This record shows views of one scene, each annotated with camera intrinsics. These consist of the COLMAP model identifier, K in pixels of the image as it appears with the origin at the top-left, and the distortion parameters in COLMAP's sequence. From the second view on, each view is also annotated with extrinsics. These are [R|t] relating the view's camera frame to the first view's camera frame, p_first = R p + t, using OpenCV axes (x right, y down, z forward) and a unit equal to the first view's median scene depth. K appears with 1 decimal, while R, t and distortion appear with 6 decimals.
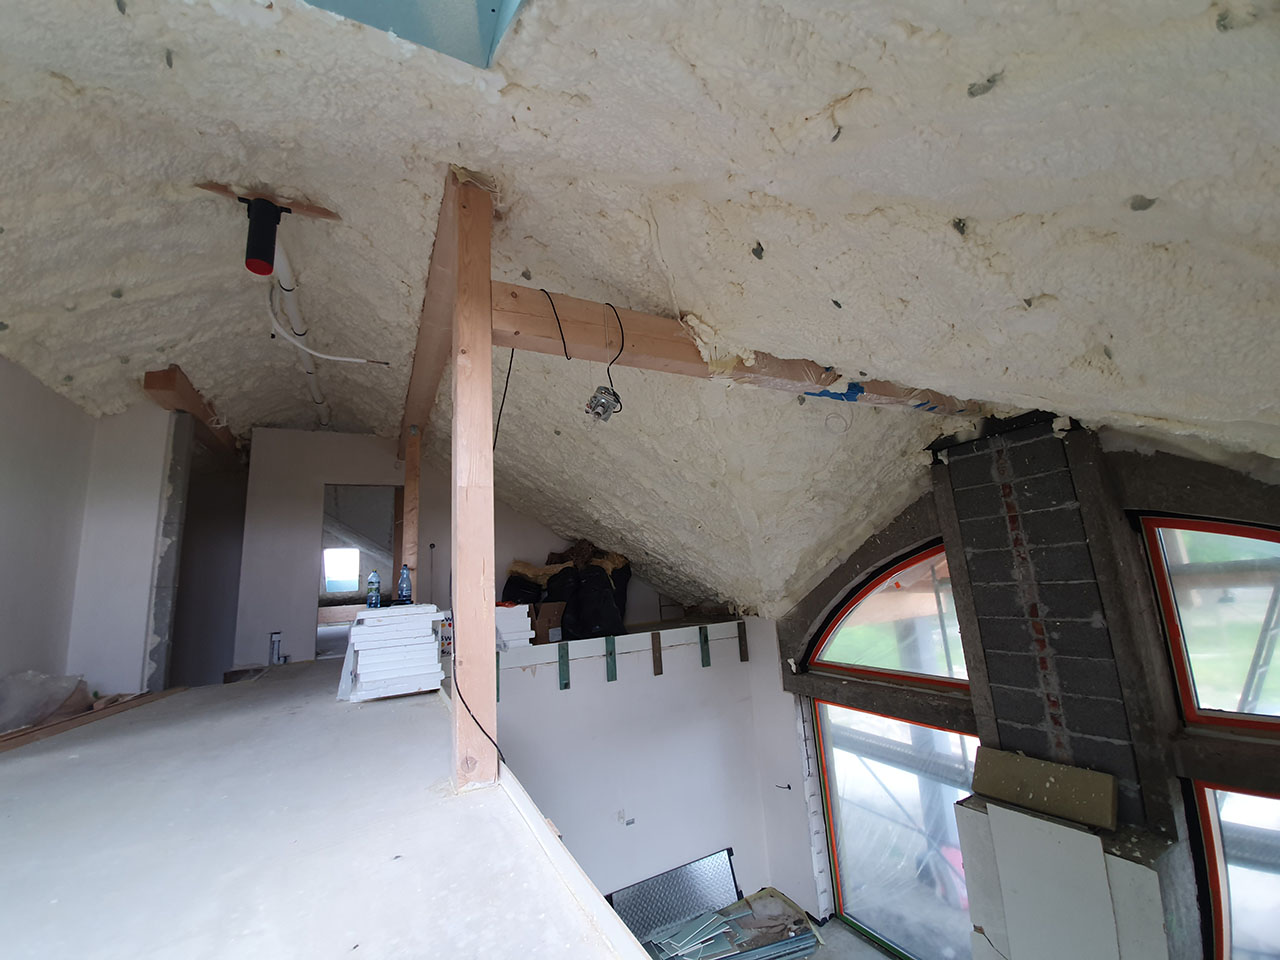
lens RADIAL K [[502.7, 0, 632.8], [0, 502.7, 478.3], [0, 0, 1]] dist [0.007678, -0.015363]
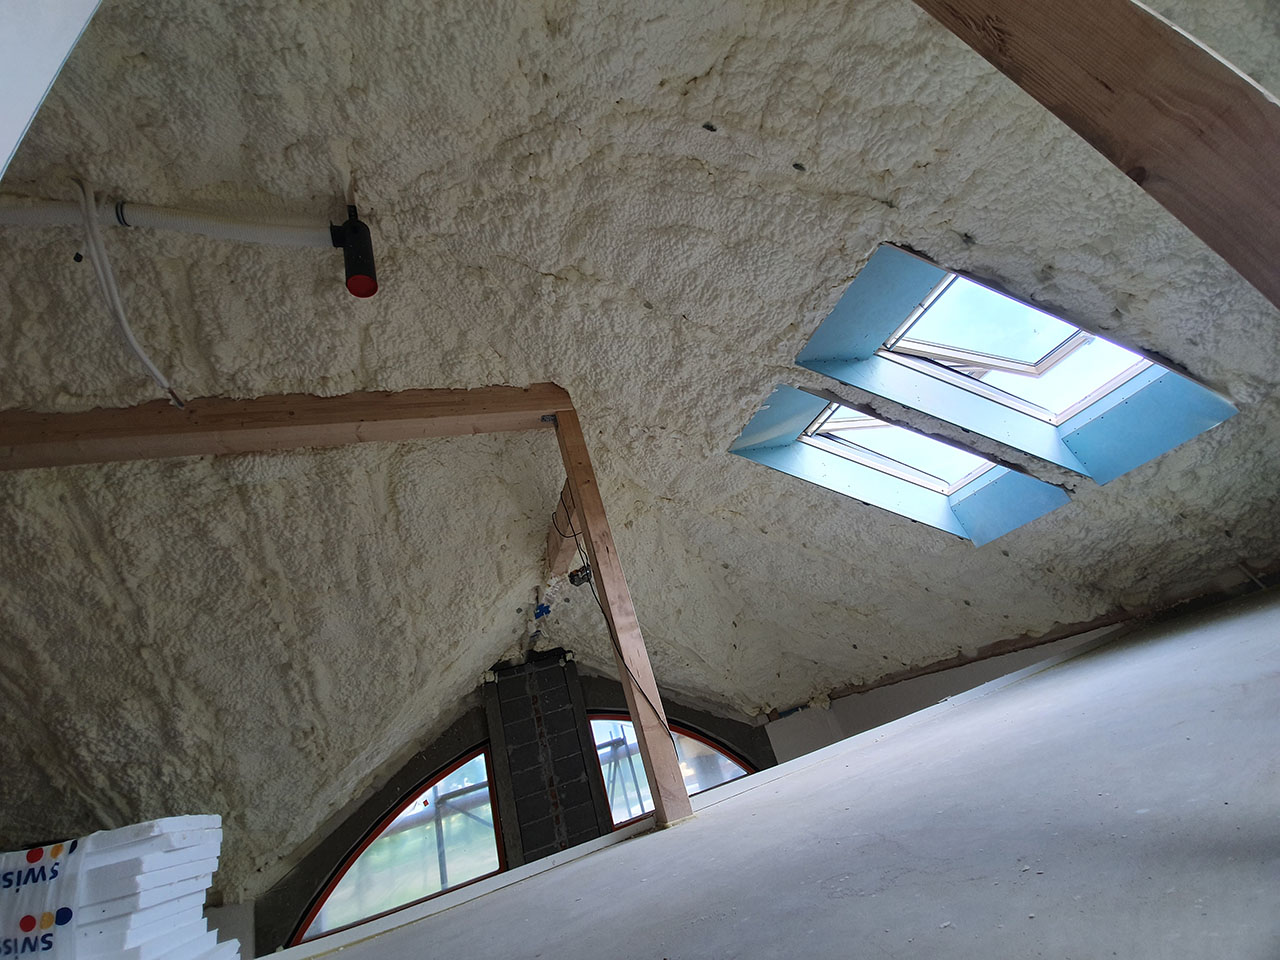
lens RADIAL K [[502.7, 0, 632.8], [0, 502.7, 478.3], [0, 0, 1]] dist [0.007678, -0.015363]
pose [[0.210750, 0.462824, 0.861033, -0.922663], [0.075457, 0.870486, -0.486374, 0.221962], [-0.974623, 0.167475, 0.148532, 0.366559]]
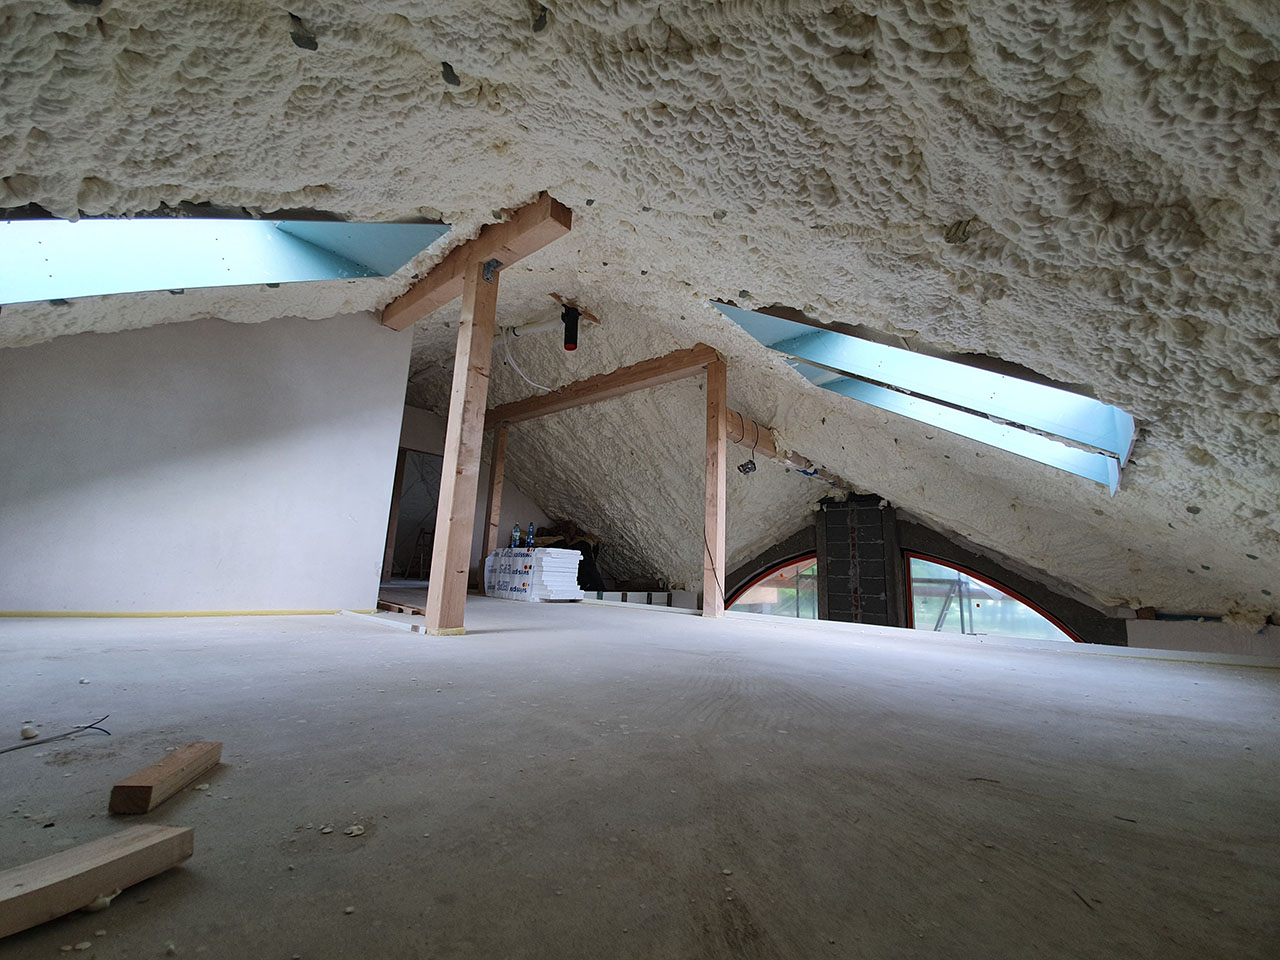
lens RADIAL K [[502.7, 0, 632.8], [0, 502.7, 478.3], [0, 0, 1]] dist [0.007678, -0.015363]
pose [[0.922085, 0.178112, 0.343562, -0.810423], [-0.178951, 0.983414, -0.029543, 0.038190], [-0.343126, -0.034240, 0.938665, -0.582612]]
